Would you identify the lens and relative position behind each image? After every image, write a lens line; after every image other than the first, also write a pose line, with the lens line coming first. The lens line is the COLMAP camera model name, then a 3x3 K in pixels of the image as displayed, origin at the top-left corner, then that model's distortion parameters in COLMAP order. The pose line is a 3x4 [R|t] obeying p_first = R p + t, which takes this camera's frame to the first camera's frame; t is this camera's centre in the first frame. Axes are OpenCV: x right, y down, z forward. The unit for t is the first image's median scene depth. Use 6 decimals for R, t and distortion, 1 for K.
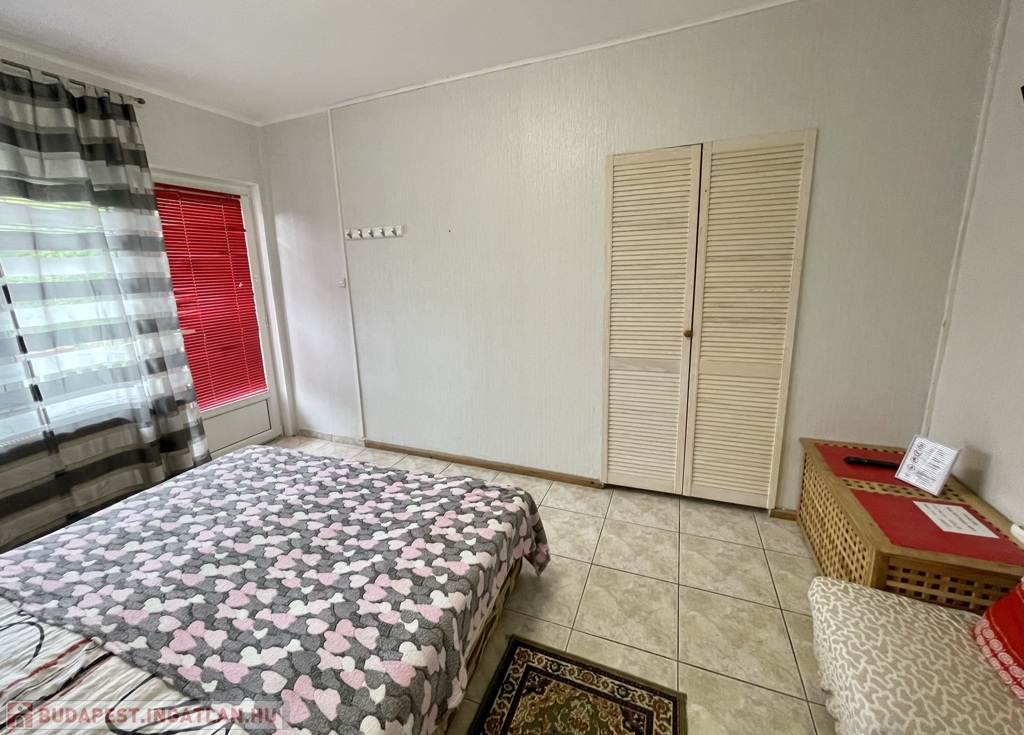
lens RADIAL K [[409.7, 0, 512.9], [0, 409.7, 350.7], [0, 0, 1]] dist [-0.012128, -0.000242]
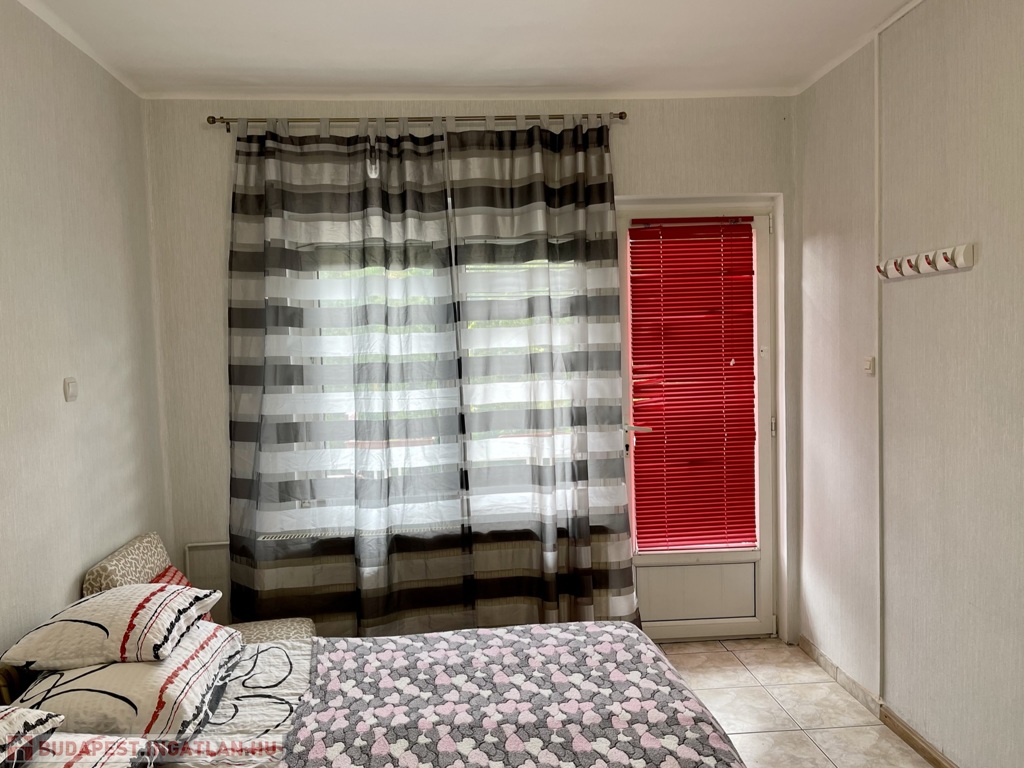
lens RADIAL K [[827.0, 0, 511.3], [0, 827.0, 384.6], [0, 0, 1]] dist [0.030785, -0.011826]
pose [[0.424414, 0.061515, -0.903376, 0.459793], [-0.161450, 0.986843, -0.008652, -0.097163], [0.890958, 0.149522, 0.428762, 0.274540]]
